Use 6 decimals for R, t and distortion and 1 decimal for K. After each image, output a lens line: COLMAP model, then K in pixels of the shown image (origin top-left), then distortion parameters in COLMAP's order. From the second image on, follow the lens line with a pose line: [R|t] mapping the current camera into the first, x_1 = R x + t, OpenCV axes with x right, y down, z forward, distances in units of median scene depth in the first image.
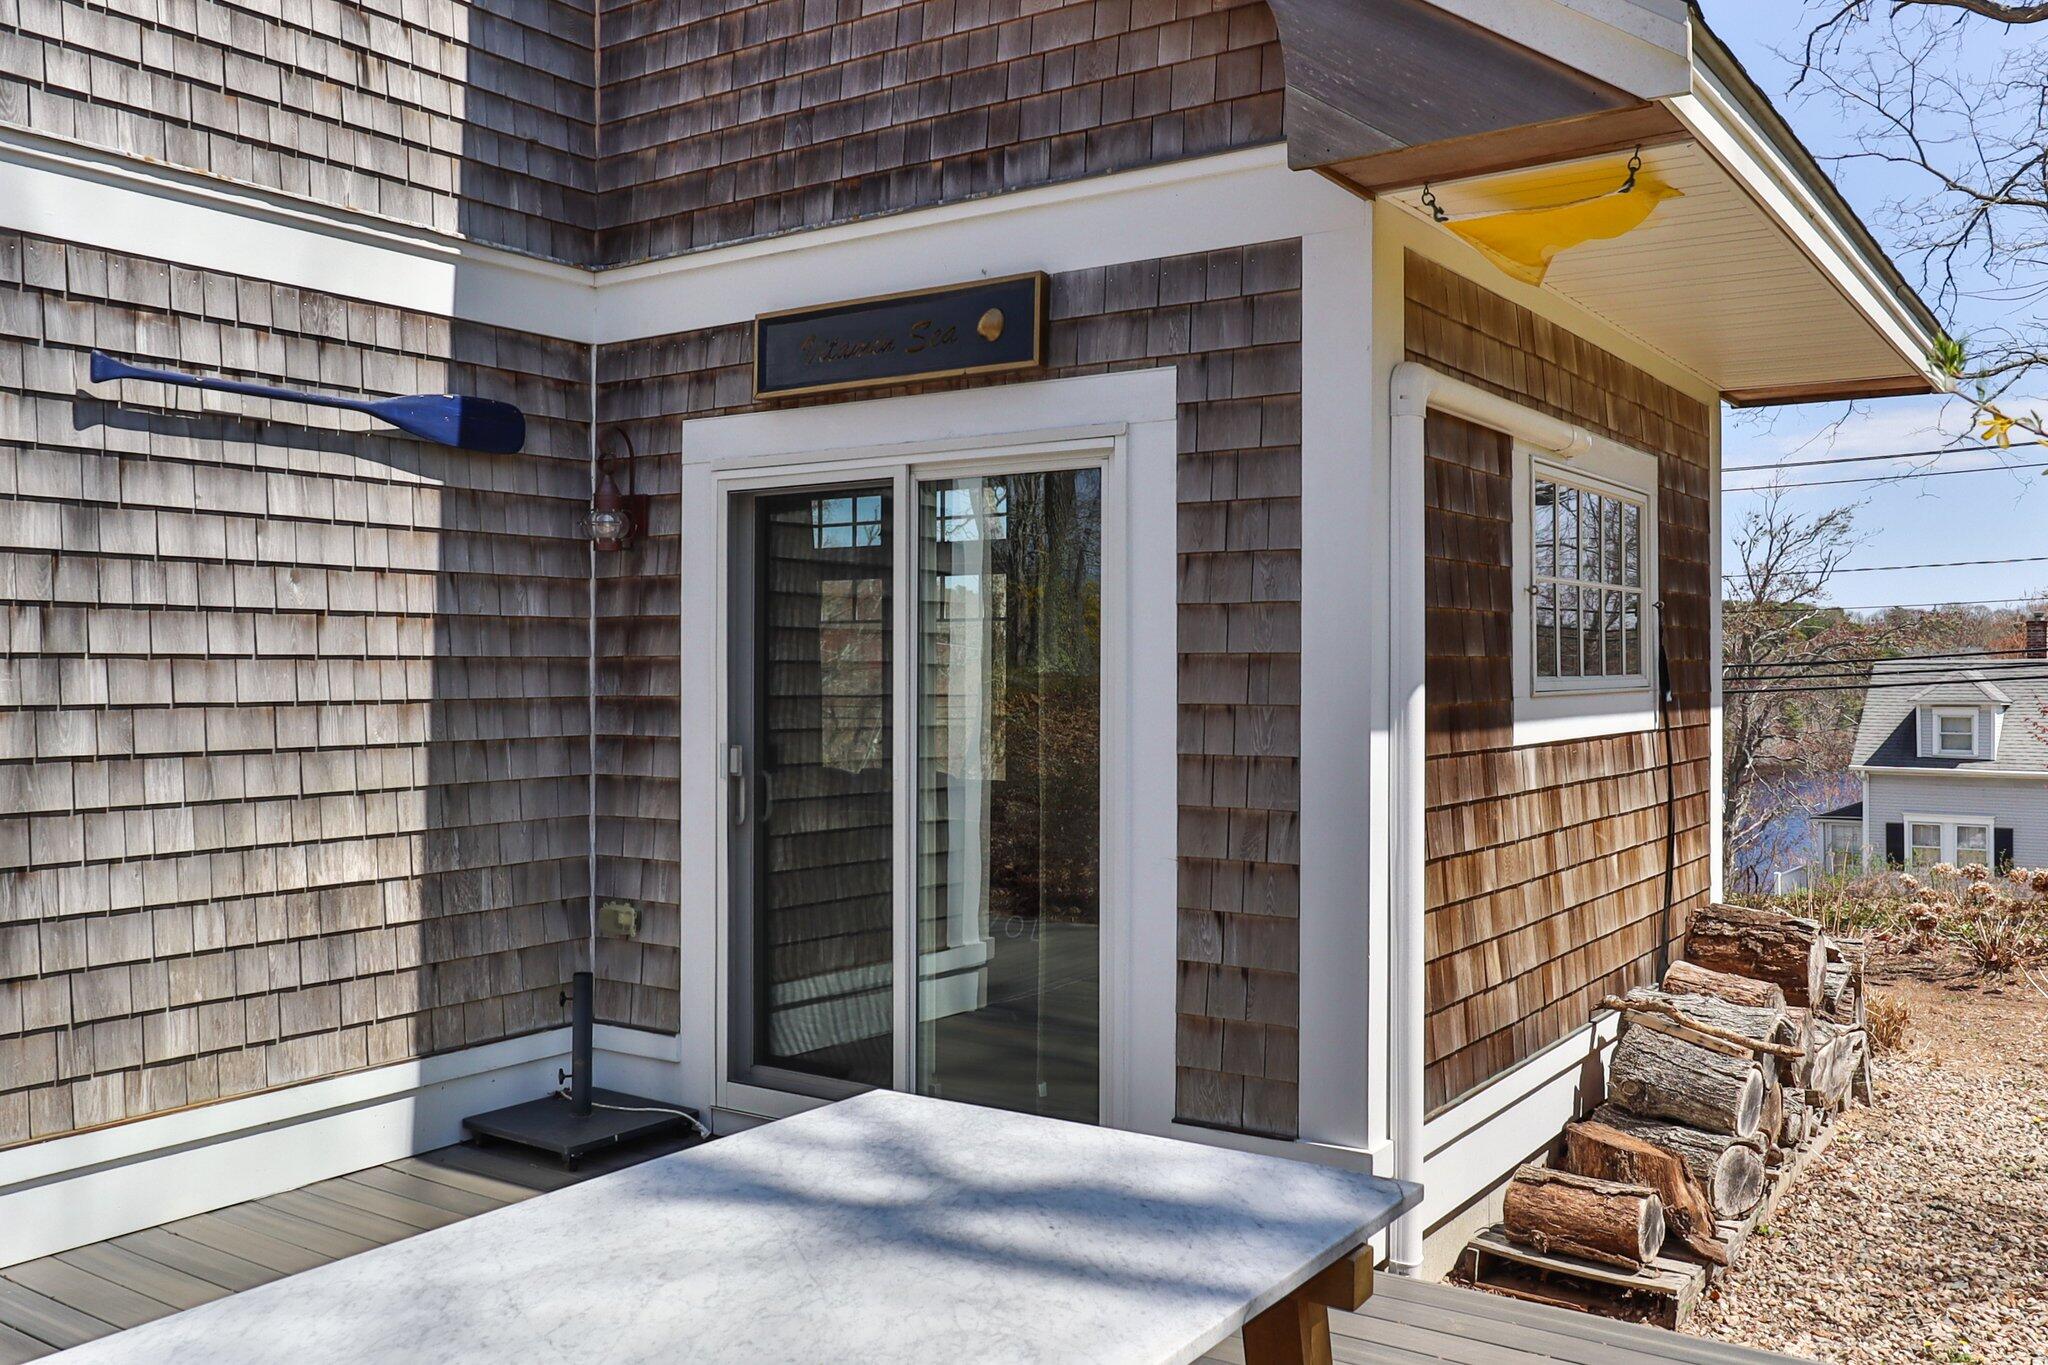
lens RADIAL K [[1773.1, 0, 972.3], [0, 1773.1, 651.8], [0, 0, 1]] dist [-0.052890, 0.054497]
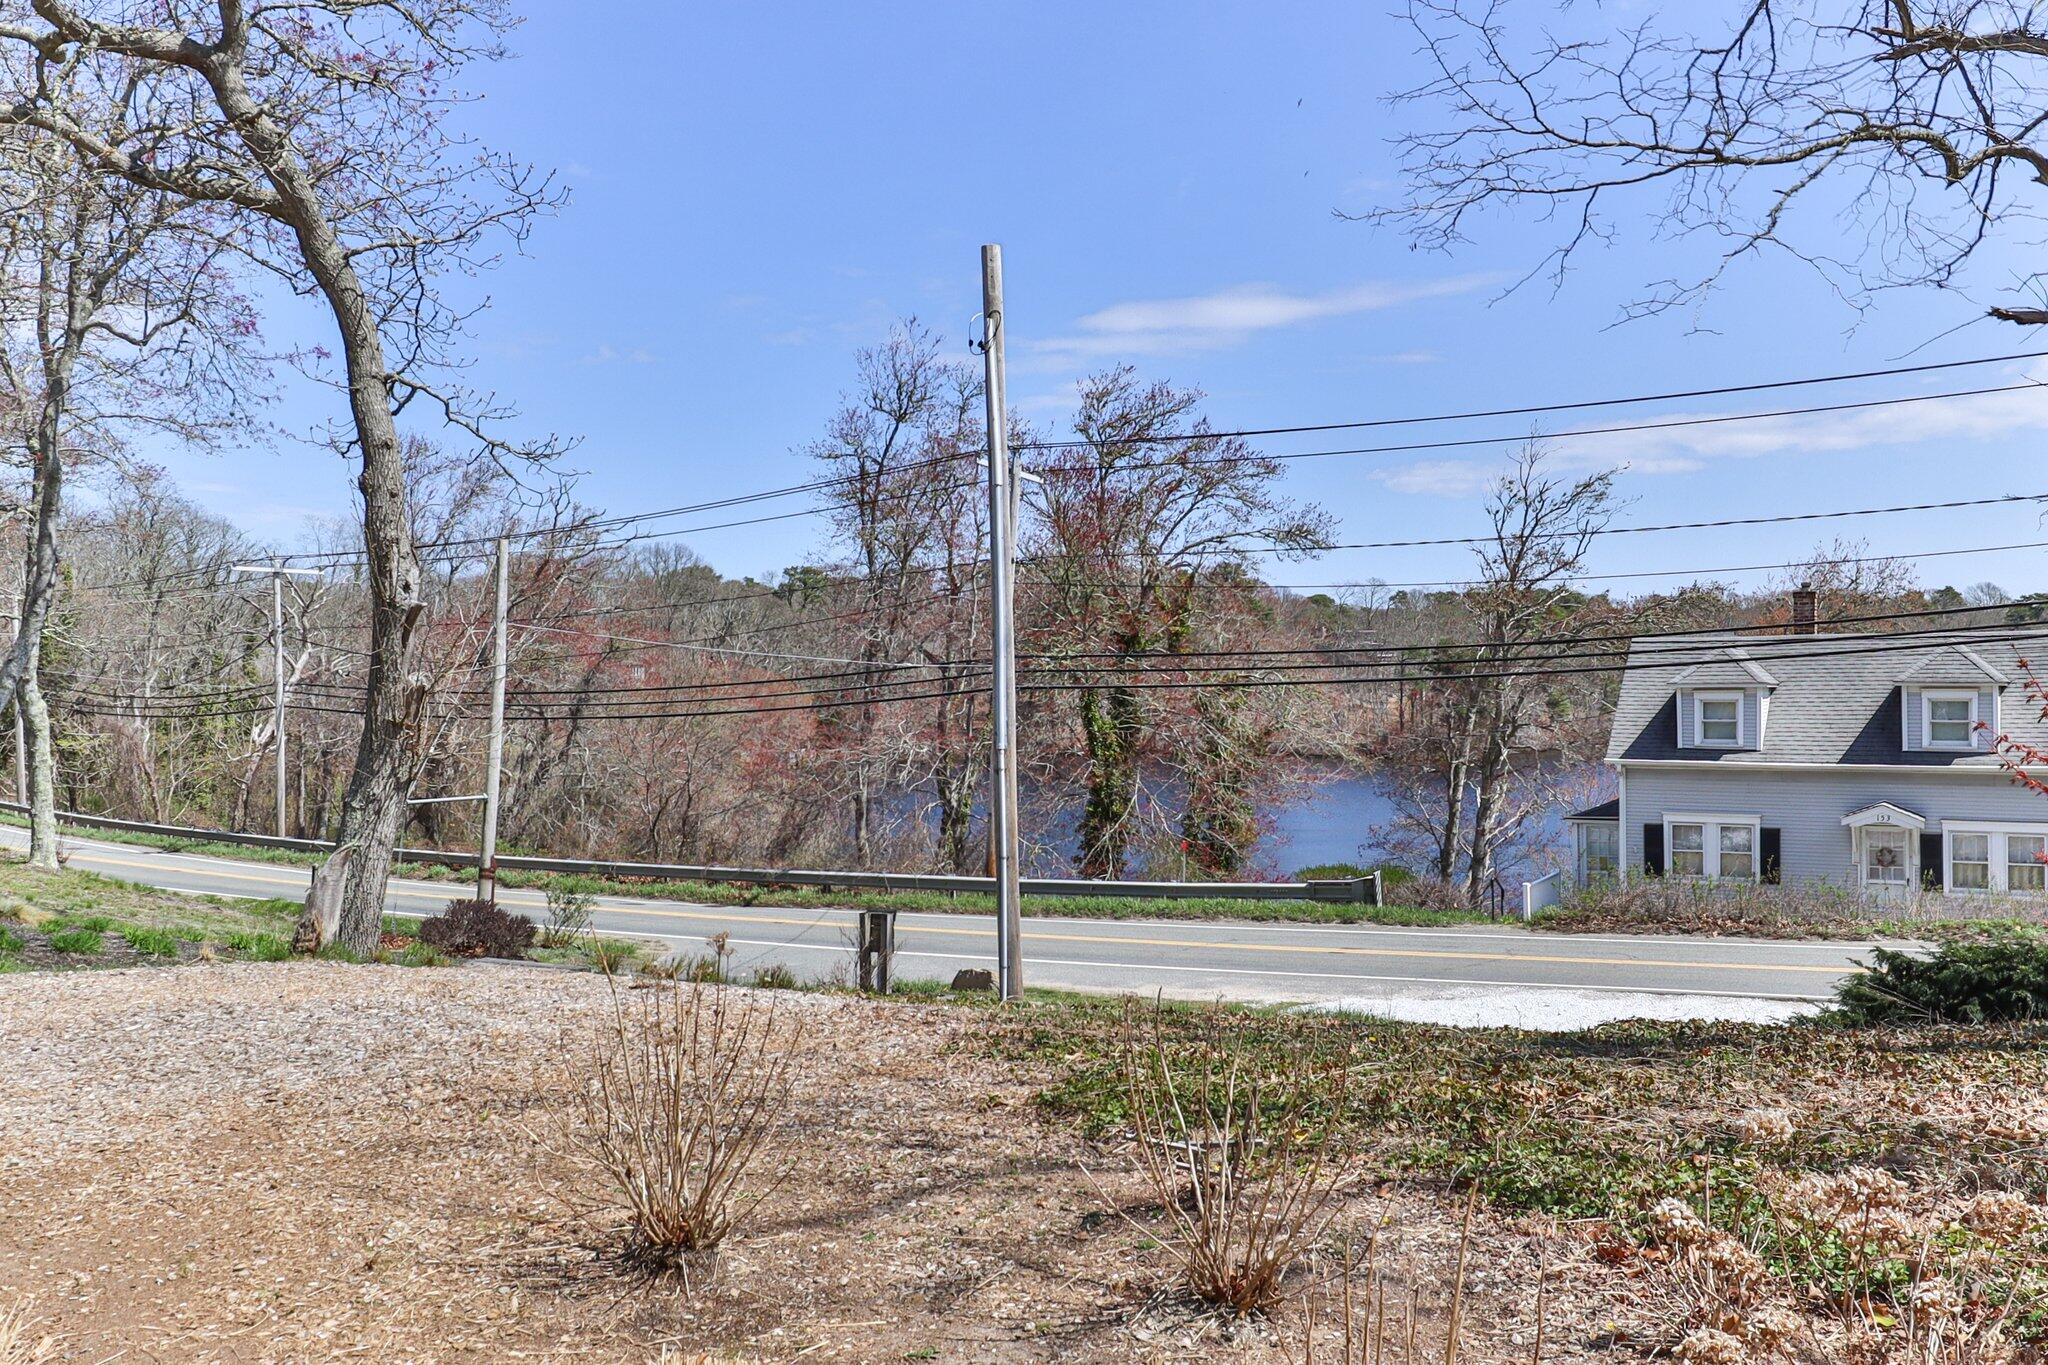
lens RADIAL K [[1773.1, 0, 1029.6], [0, 1773.1, 693.5], [0, 0, 1]] dist [-0.052890, 0.054497]
pose [[0.989872, -0.013649, 0.141304, 0.094580], [0.009713, 0.999546, 0.028507, 0.004606], [-0.141629, -0.026846, 0.989556, 0.176025]]
